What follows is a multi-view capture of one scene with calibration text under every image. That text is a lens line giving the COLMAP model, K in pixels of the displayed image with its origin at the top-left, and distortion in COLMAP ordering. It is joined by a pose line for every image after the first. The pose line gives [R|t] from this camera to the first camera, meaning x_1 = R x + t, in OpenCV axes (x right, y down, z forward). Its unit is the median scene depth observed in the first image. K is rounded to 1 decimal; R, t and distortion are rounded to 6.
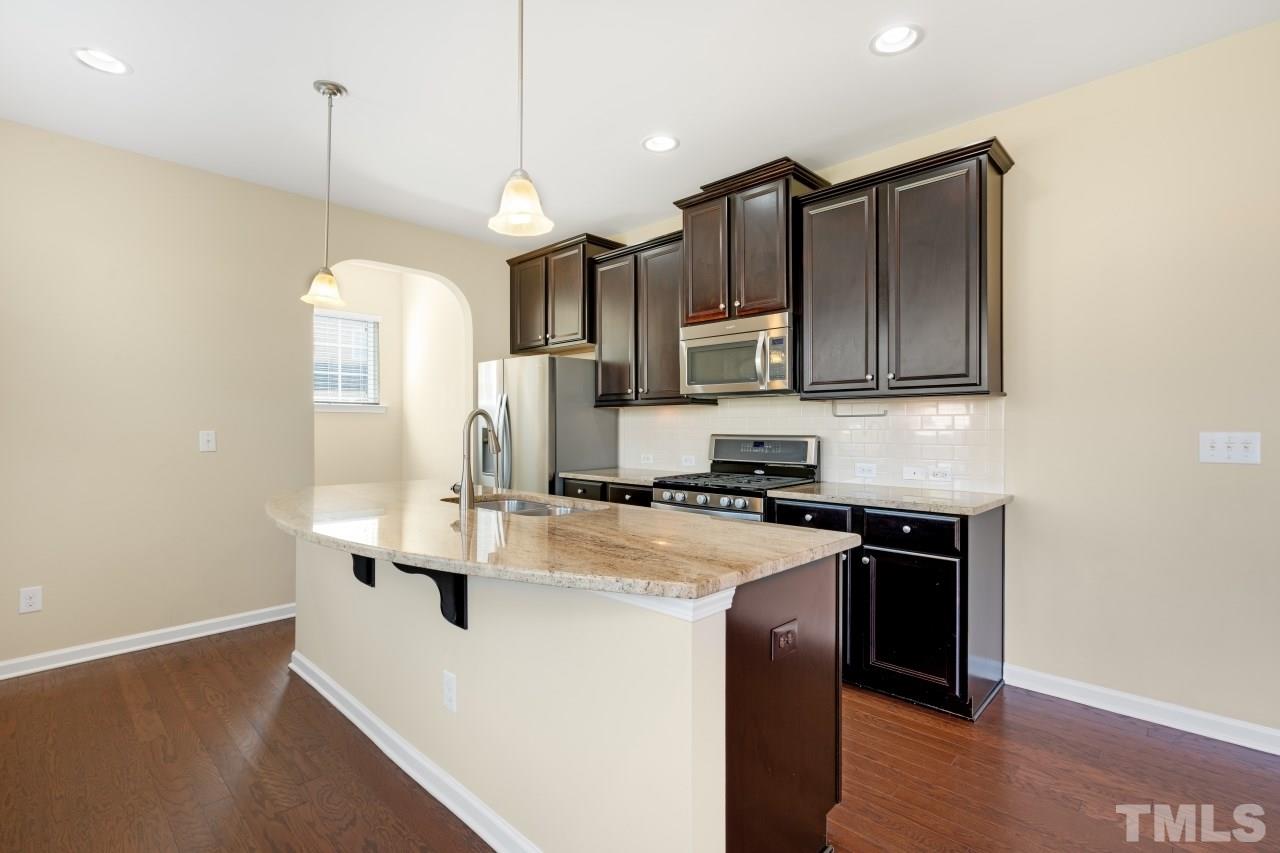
lens RADIAL K [[580.6, 0, 650.0], [0, 580.6, 429.4], [0, 0, 1]] dist [-0.003111, 0.002689]
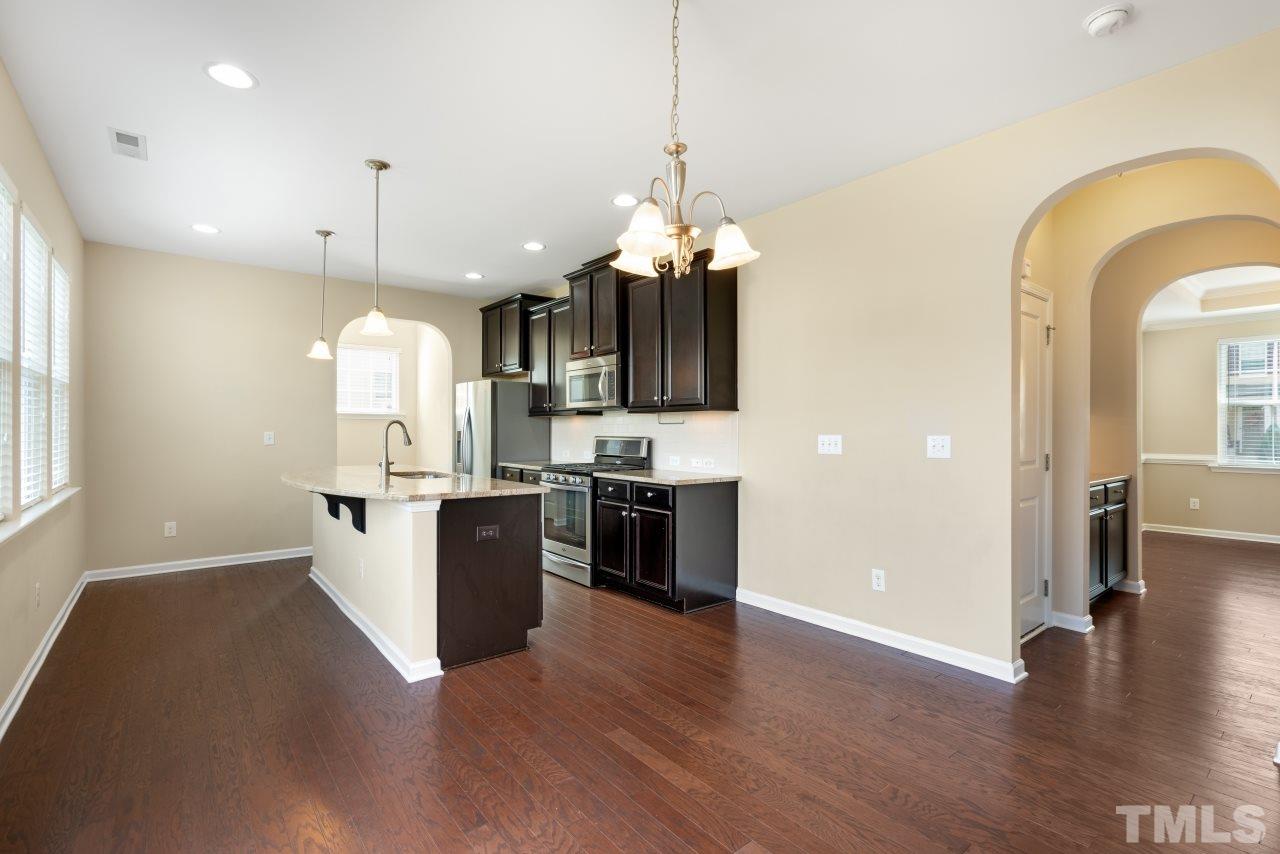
lens RADIAL K [[580.6, 0, 645.6], [0, 580.6, 433.4], [0, 0, 1]] dist [-0.003111, 0.002689]
pose [[0.991219, 0.004398, -0.132158, 0.475781], [-0.004494, 0.999990, -0.000427, 0.002105], [0.132155, 0.001017, 0.991229, -0.442872]]
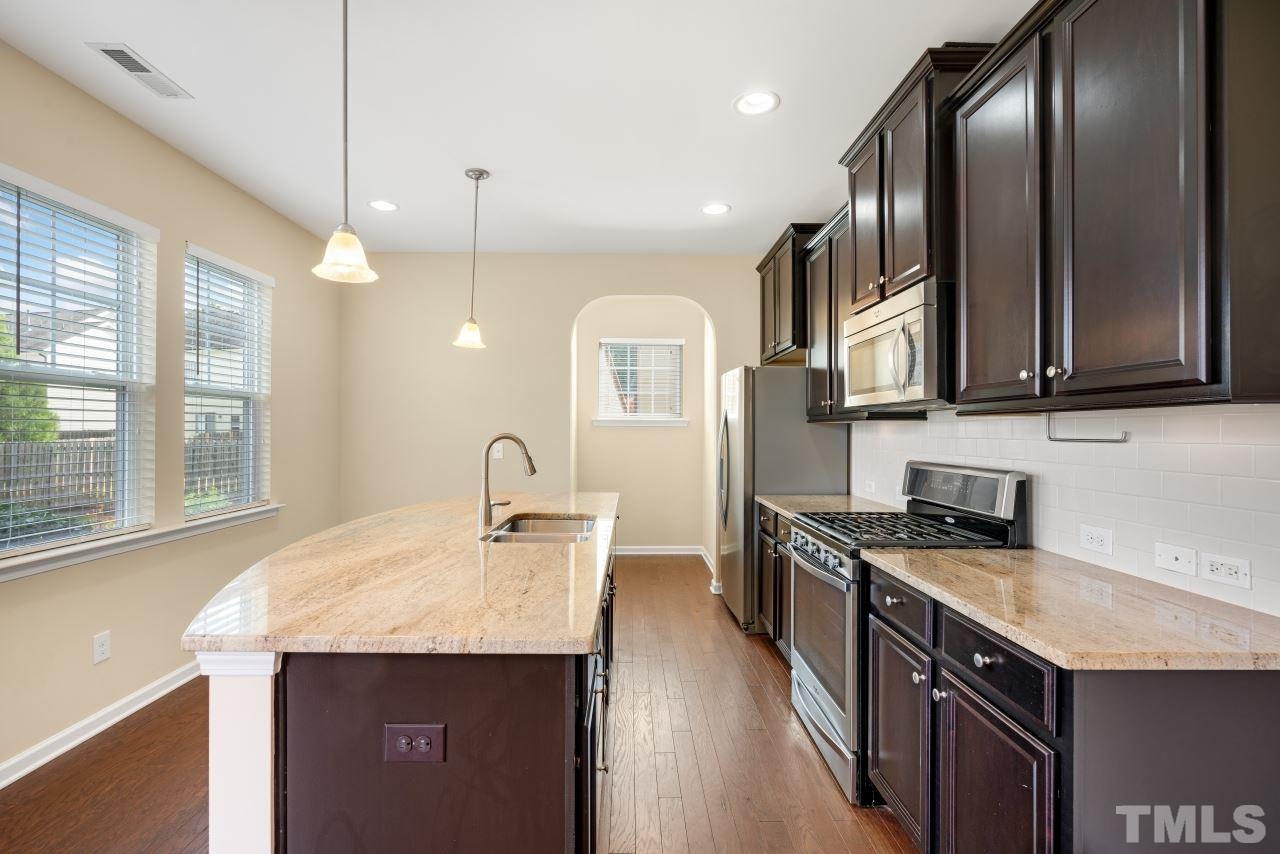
lens RADIAL K [[580.6, 0, 641.1], [0, 580.6, 431.4], [0, 0, 1]] dist [-0.003111, 0.002689]
pose [[0.697428, 0.002656, -0.716650, 0.449396], [-0.007008, 0.999971, -0.003114, -0.026764], [0.716621, 0.007194, 0.697426, 0.295881]]
